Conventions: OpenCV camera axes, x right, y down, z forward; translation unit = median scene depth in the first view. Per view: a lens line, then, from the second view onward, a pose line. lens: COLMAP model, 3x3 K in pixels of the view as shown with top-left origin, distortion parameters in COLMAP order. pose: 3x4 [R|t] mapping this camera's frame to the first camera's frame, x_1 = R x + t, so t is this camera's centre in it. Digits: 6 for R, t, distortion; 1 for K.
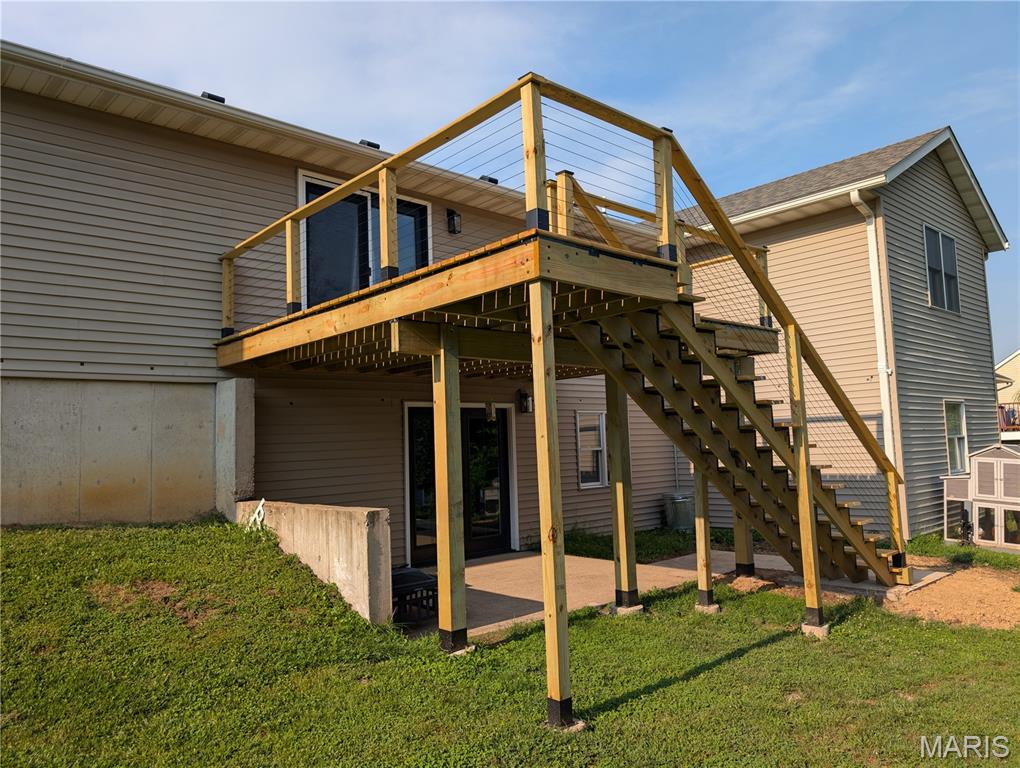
lens RADIAL K [[720.7, 0, 510.0], [0, 720.7, 384.0], [0, 0, 1]] dist [0.021264, 0.002212]
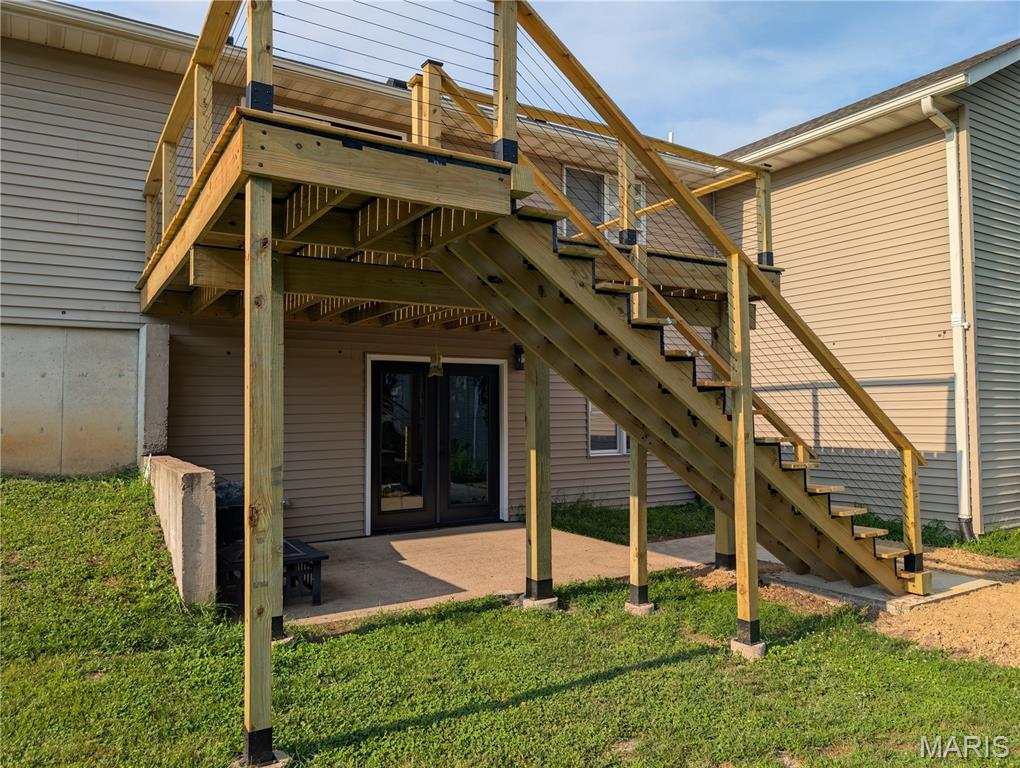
lens RADIAL K [[720.9, 0, 508.4], [0, 720.9, 378.6], [0, 0, 1]] dist [0.023534, -0.004136]
pose [[0.983408, 0.018638, -0.180445, 0.251210], [-0.010616, 0.998916, 0.045323, 0.015555], [0.181094, -0.042655, 0.982540, 0.169650]]
